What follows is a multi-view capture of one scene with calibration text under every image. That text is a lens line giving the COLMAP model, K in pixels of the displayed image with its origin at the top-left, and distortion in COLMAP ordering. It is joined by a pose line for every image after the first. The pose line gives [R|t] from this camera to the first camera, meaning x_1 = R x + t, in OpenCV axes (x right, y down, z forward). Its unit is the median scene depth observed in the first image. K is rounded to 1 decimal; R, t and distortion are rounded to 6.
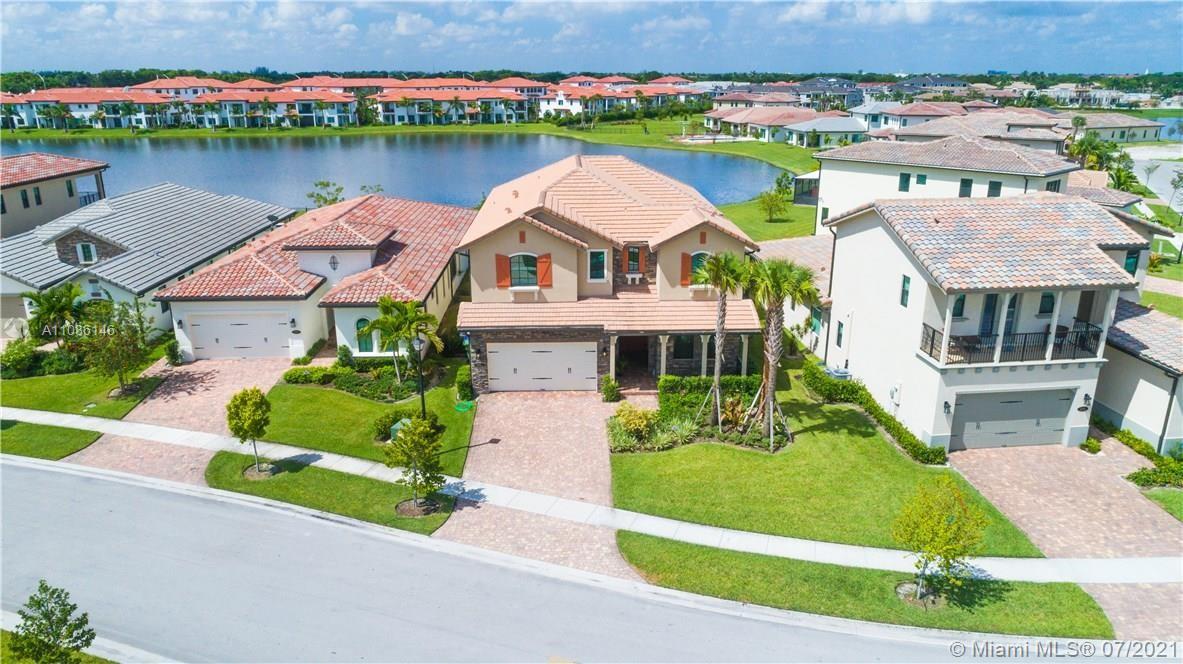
lens RADIAL K [[781.4, 0, 591.5], [0, 781.4, 332.0], [0, 0, 1]] dist [-0.000738, -0.000096]
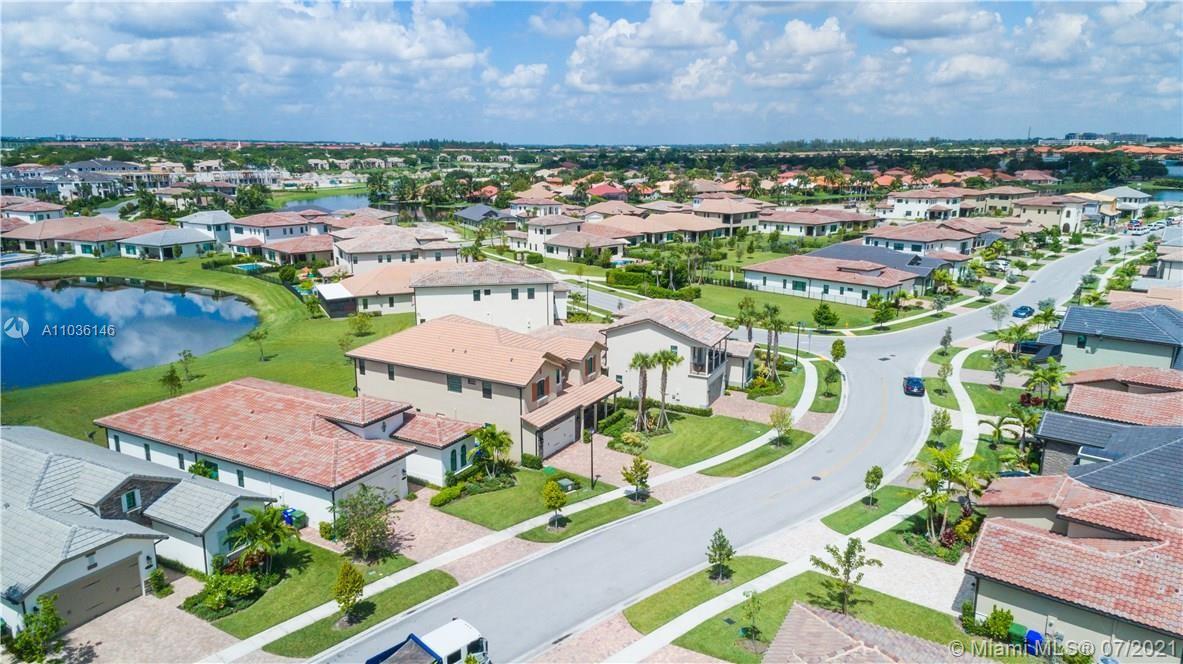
lens RADIAL K [[775.9, 0, 591.5], [0, 775.9, 332.0], [0, 0, 1]] dist [0.144828, -0.000009]
pose [[0.521795, -0.189277, 0.831808, -1.509734], [0.258555, 0.964300, 0.057233, -0.280109], [-0.812945, 0.185204, 0.552105, -0.096864]]
